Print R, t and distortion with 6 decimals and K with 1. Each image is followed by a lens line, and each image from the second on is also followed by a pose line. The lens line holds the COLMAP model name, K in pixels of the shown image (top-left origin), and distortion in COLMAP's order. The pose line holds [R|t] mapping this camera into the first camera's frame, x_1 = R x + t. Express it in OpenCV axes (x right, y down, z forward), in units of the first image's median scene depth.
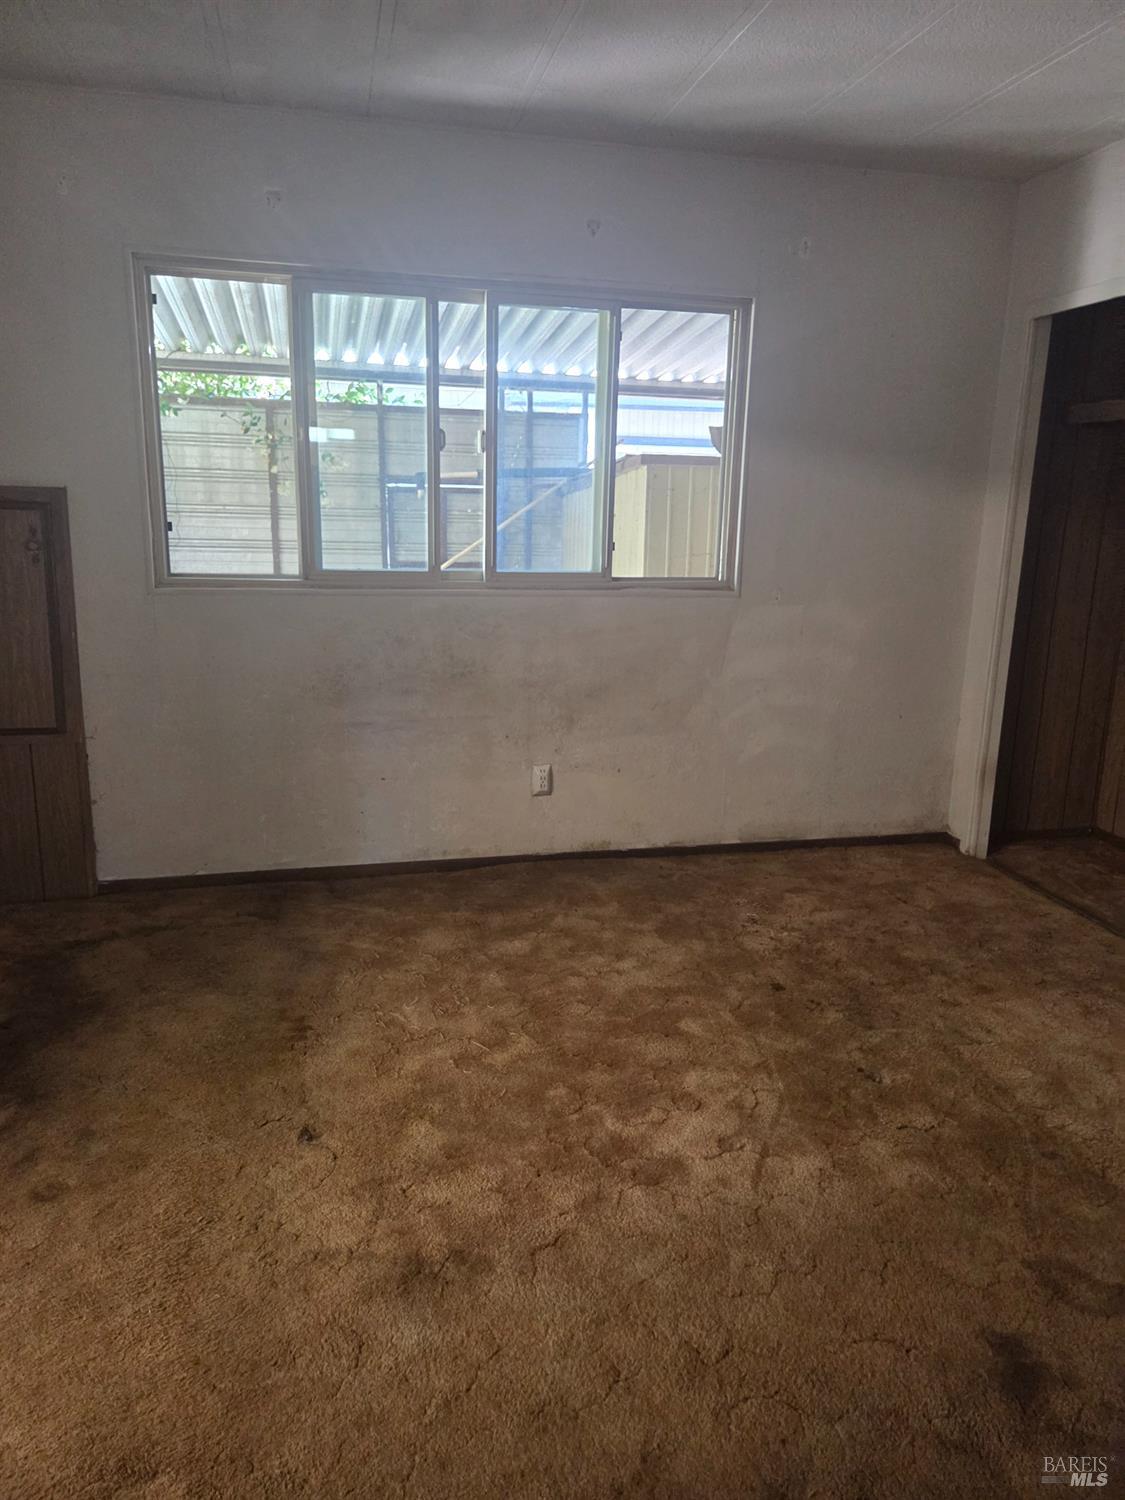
lens RADIAL K [[1021.6, 0, 559.1], [0, 1021.6, 741.1], [0, 0, 1]] dist [0.077062, -0.096546]
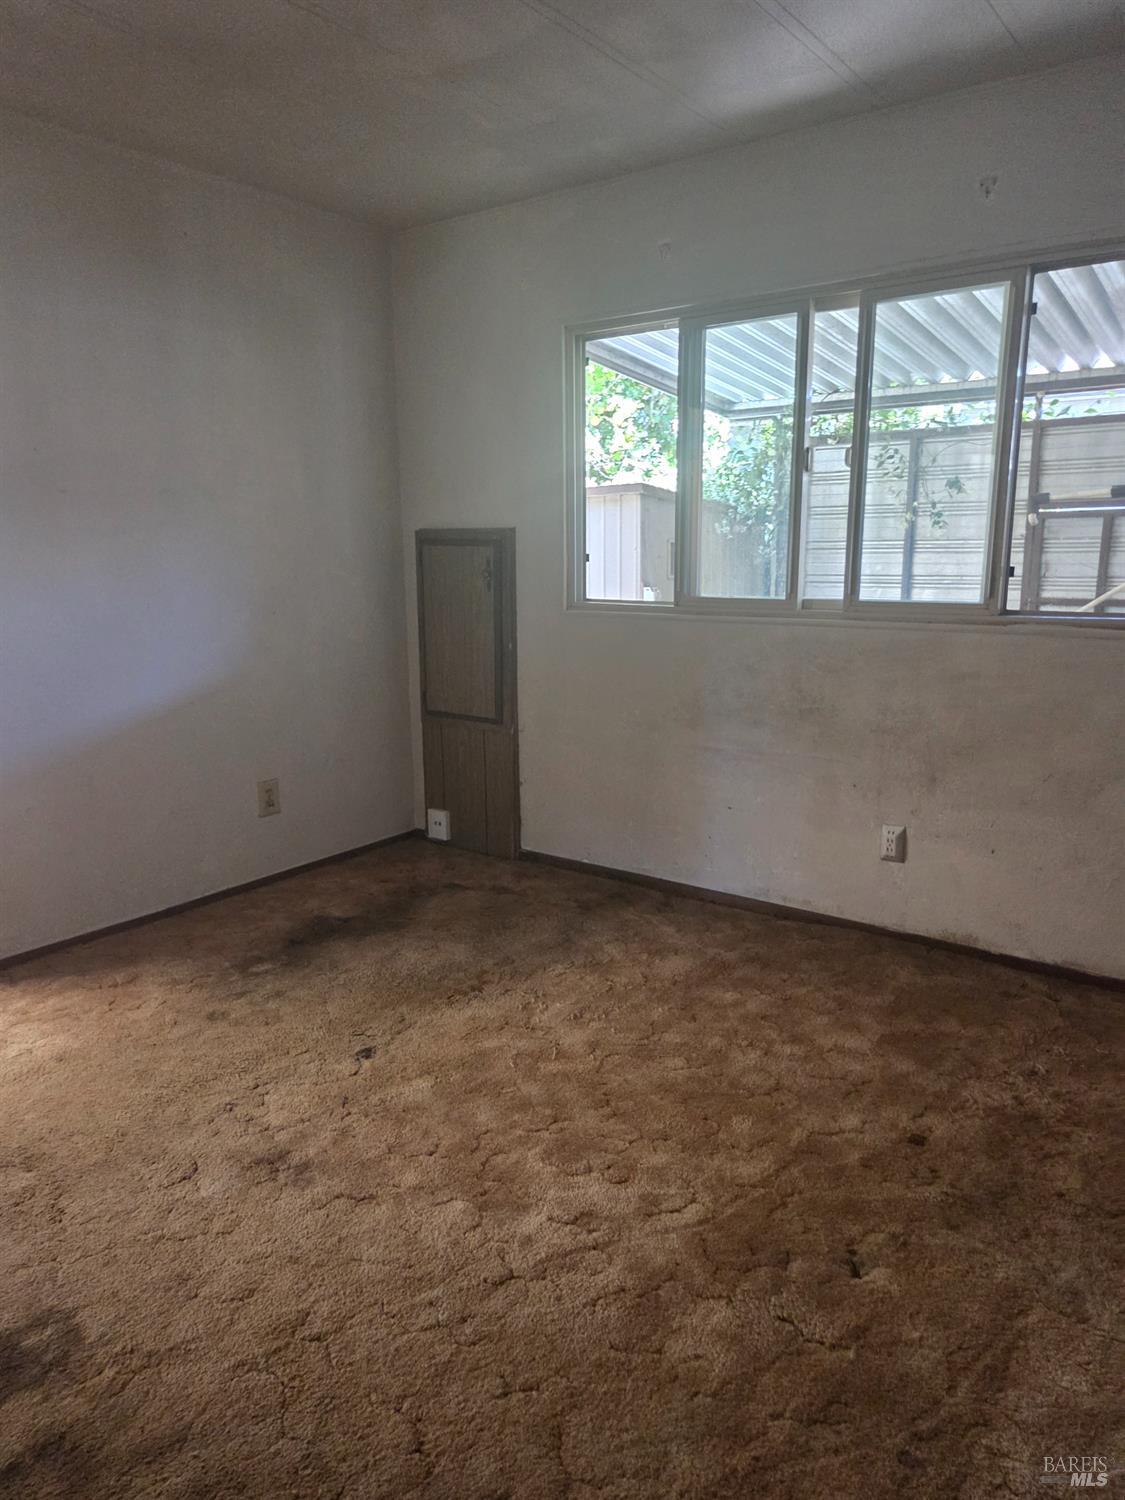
lens RADIAL K [[1043.9, 0, 563.9], [0, 1043.9, 770.7], [0, 0, 1]] dist [0.084099, -0.100917]
pose [[0.639827, 0.138596, -0.755919, 0.537388], [-0.153069, 0.986879, 0.051381, -0.028812], [0.753121, 0.082833, 0.652646, 0.236305]]
